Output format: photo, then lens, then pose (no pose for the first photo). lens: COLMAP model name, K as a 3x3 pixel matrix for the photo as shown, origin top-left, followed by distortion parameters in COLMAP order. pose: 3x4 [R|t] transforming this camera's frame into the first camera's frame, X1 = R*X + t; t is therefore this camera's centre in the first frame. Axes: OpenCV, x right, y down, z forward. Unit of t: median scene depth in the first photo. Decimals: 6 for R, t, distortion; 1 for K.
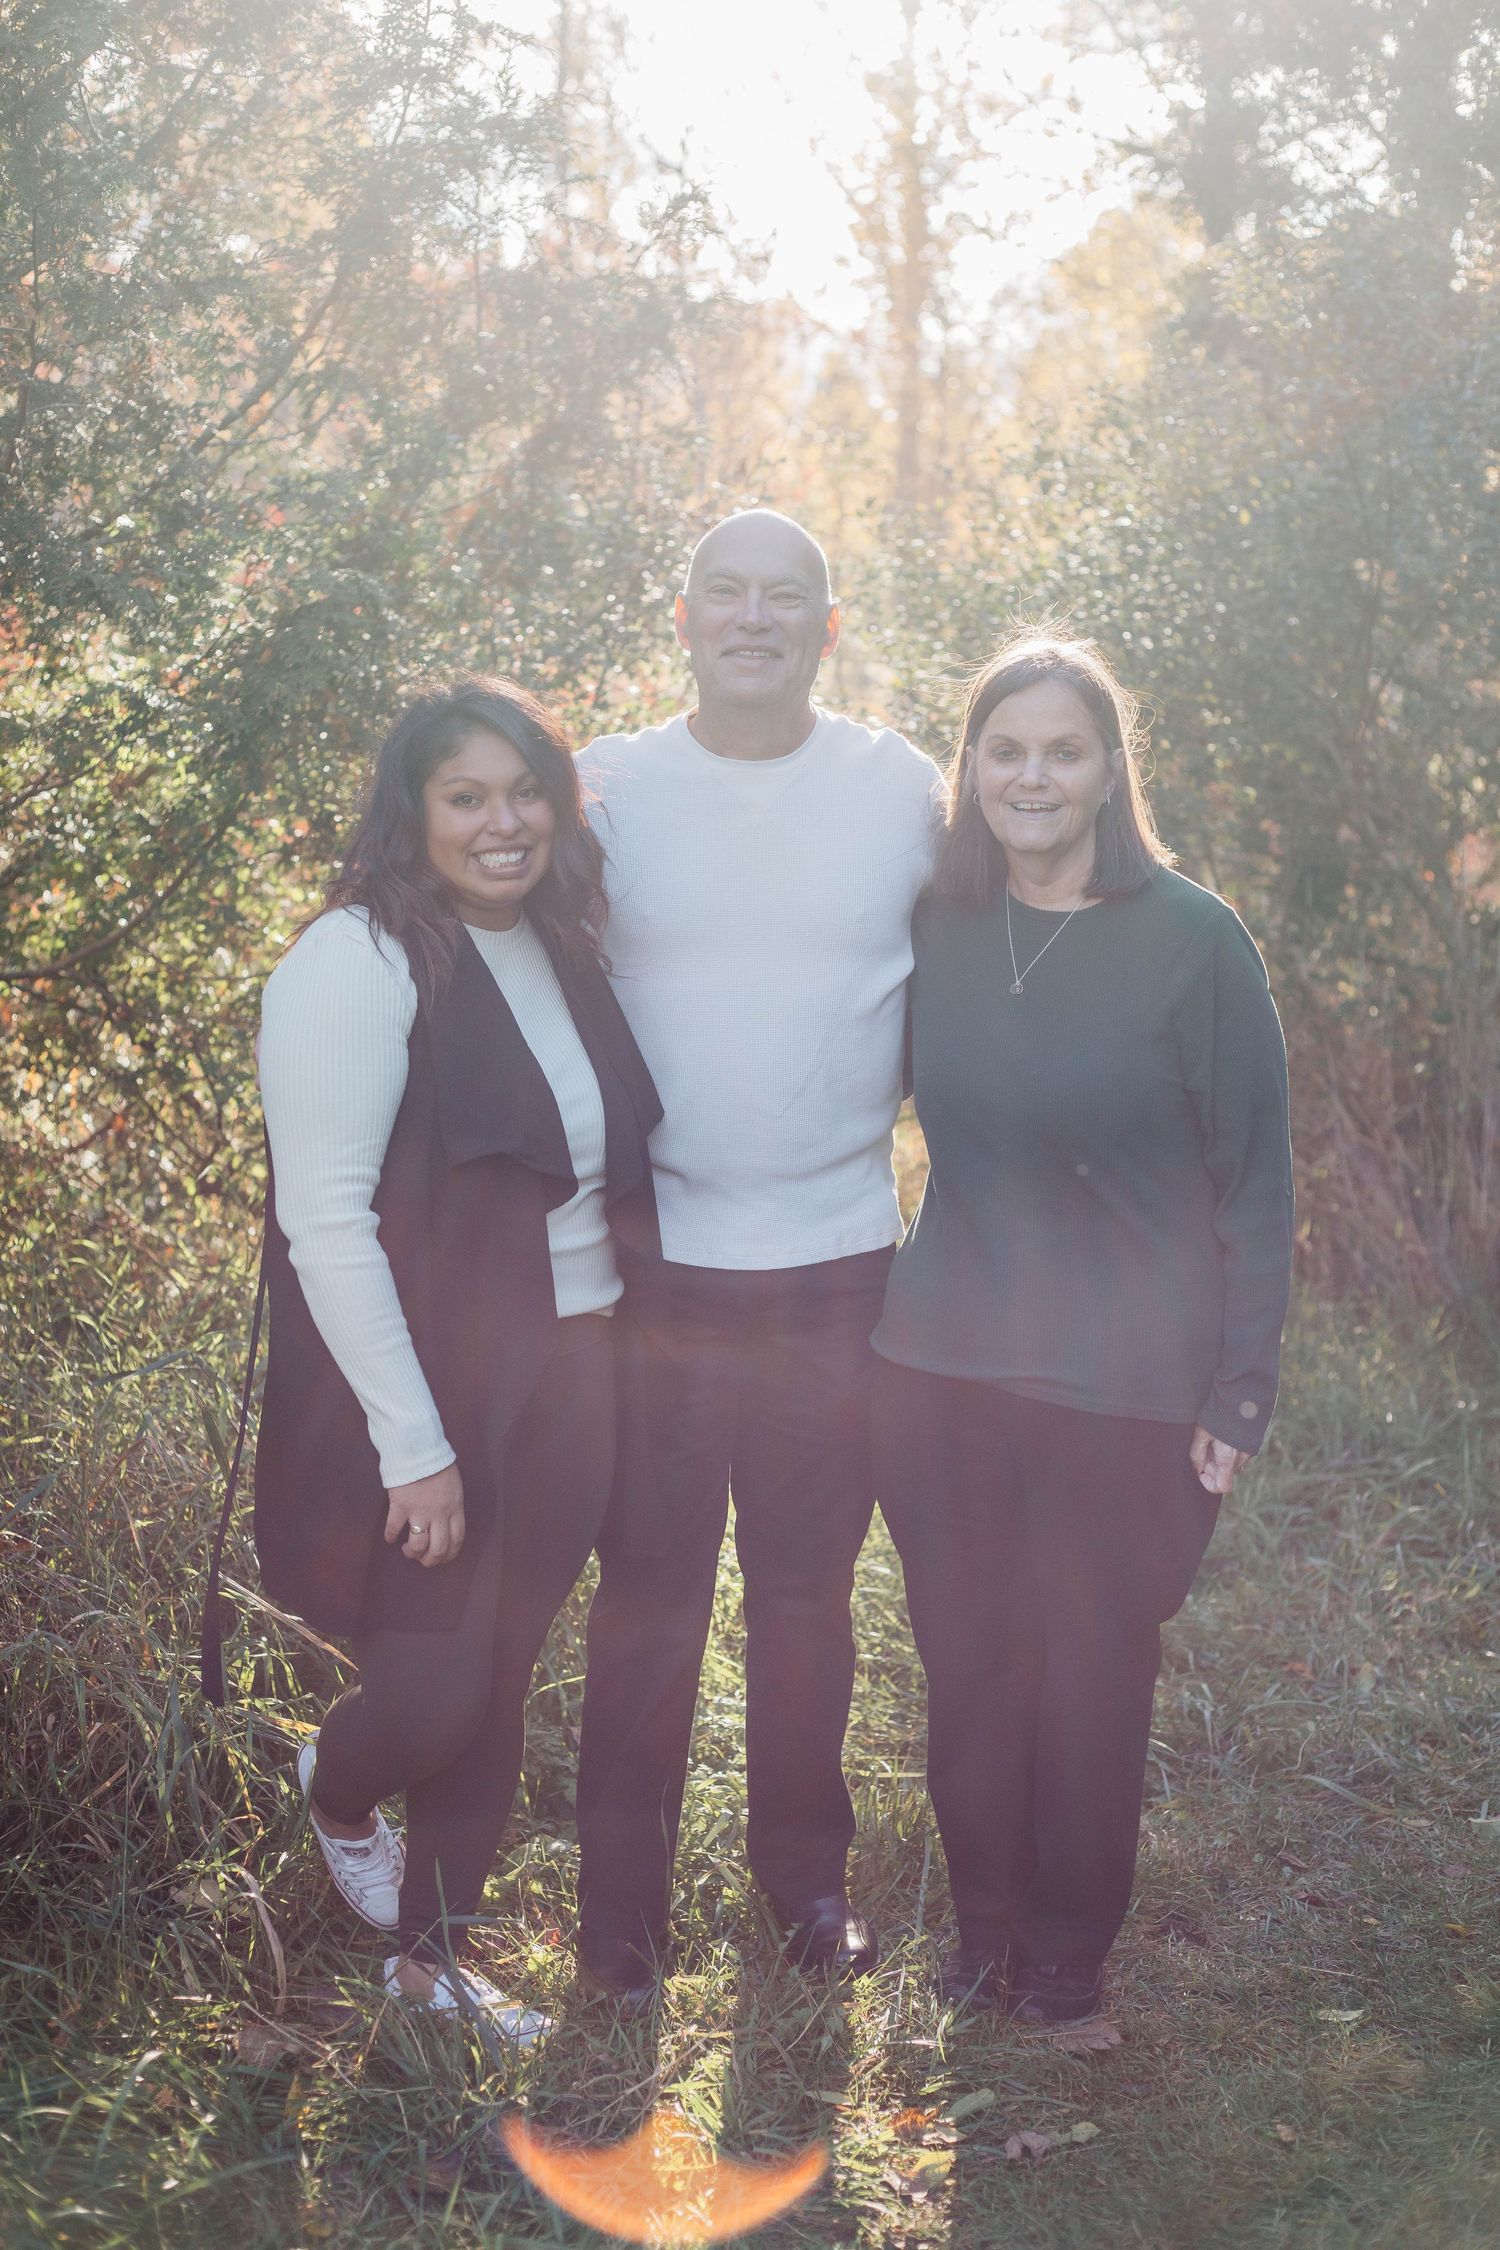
lens RADIAL K [[3417.8, 0, 750.0], [0, 3417.8, 1125.0], [0, 0, 1]] dist [-0.092667, -0.056537]
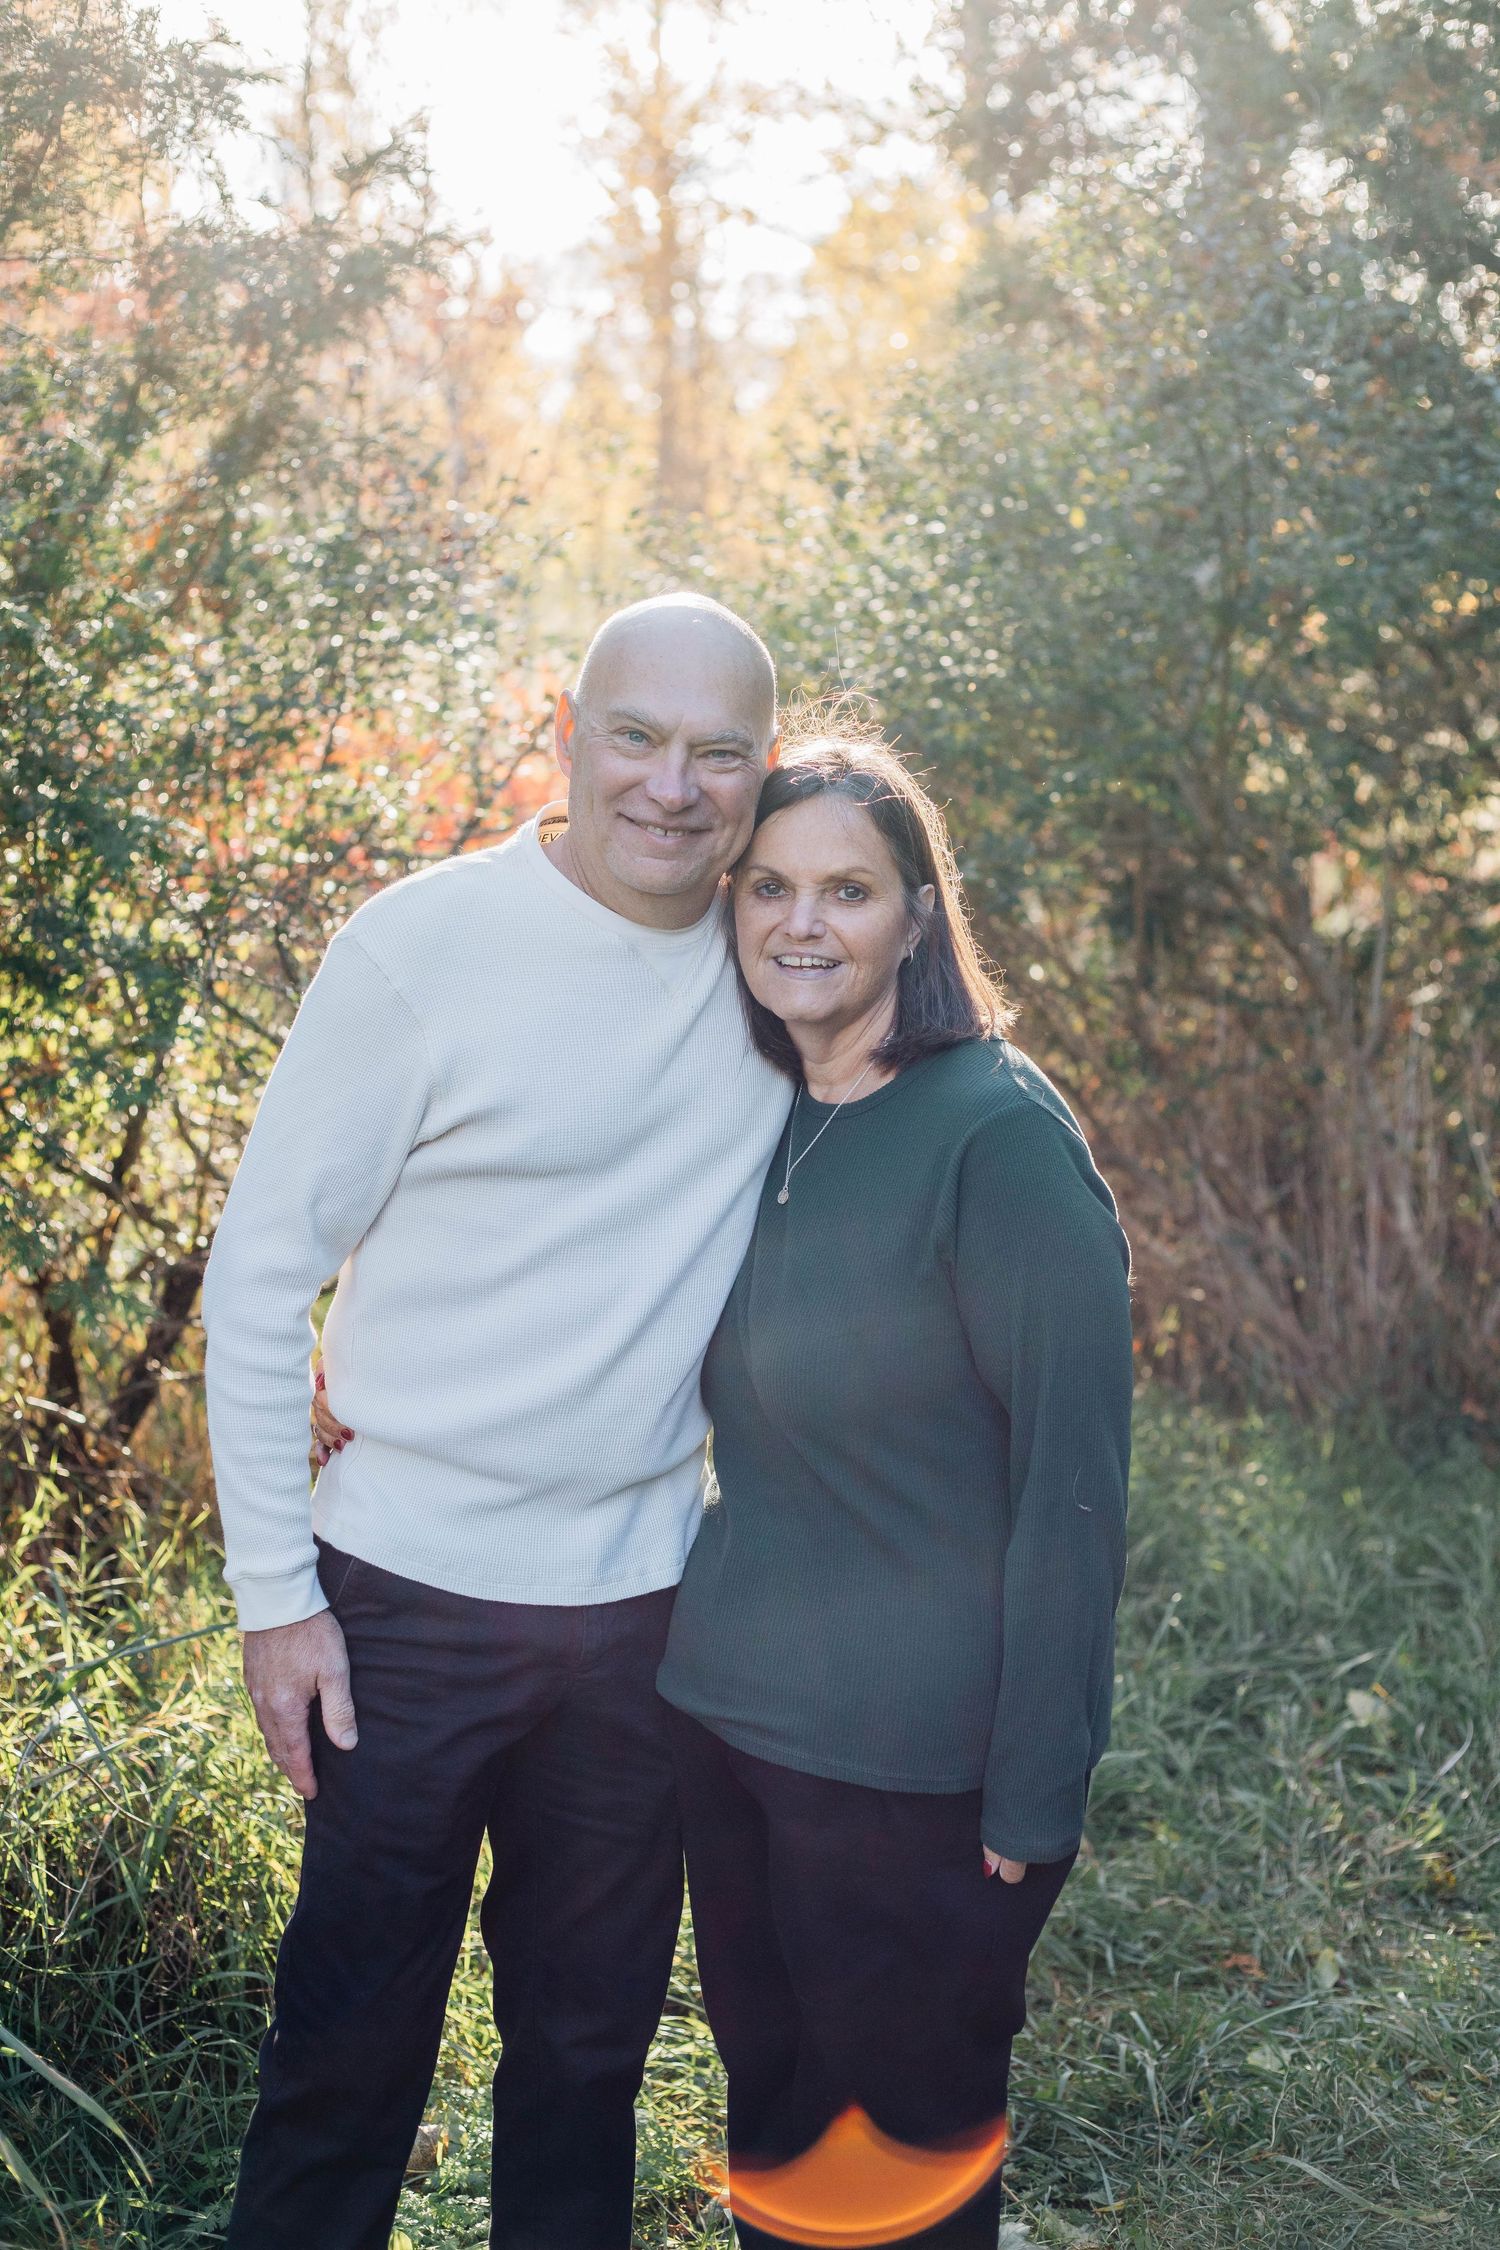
lens RADIAL K [[3497.4, 0, 747.2], [0, 3497.4, 1121.4], [0, 0, 1]] dist [-0.148616, 0.034055]
pose [[0.997092, -0.043699, 0.062435, 0.001504], [0.043926, 0.999032, -0.002267, -0.028288], [-0.062275, 0.005003, 0.998046, 0.130357]]
